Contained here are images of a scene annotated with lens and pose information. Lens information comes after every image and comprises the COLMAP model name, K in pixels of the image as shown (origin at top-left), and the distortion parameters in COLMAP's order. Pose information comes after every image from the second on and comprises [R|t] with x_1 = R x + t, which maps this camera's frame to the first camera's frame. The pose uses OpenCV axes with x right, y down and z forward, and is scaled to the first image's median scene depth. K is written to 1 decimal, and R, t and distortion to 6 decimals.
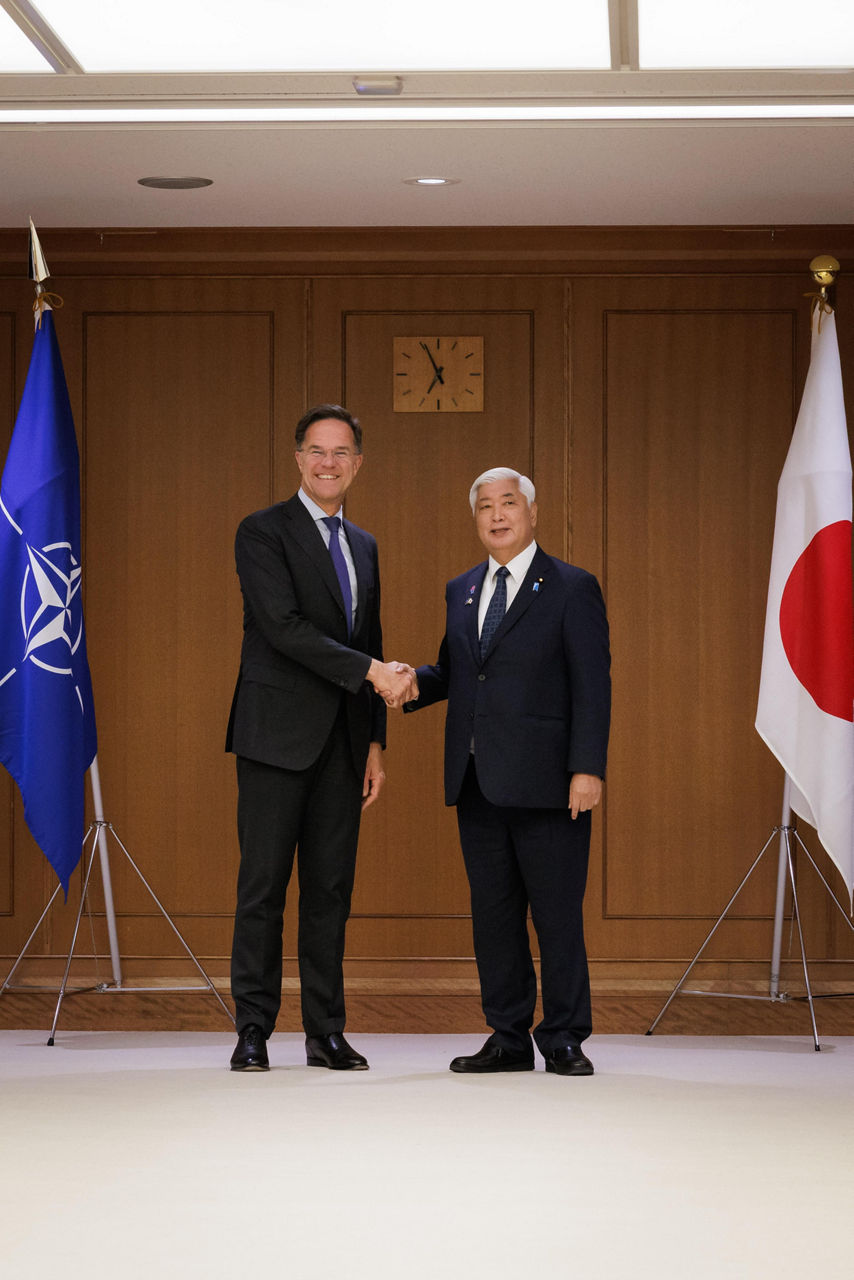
lens RADIAL K [[2060.4, 0, 428.8], [0, 2060.4, 640.1], [0, 0, 1]] dist [0.089291, 0.000000]
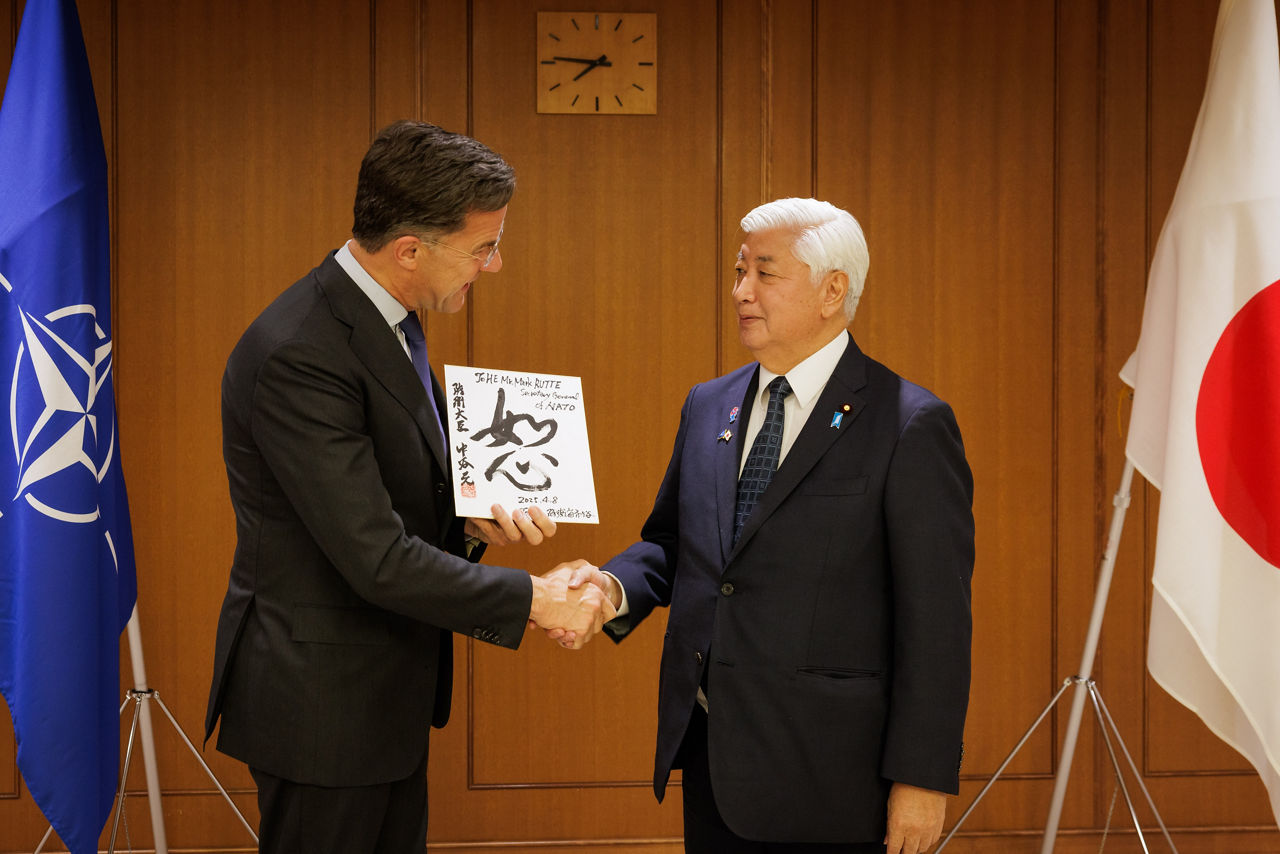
lens RADIAL K [[2060.4, 0, 640.6], [0, 2060.4, 426.5], [0, 0, 1]] dist [0.089291, 0.000000]
pose [[0.996535, -0.001560, 0.083166, -0.056938], [-0.000930, 0.999553, 0.029892, -0.026660], [-0.083175, -0.029866, 0.996087, 0.337260]]
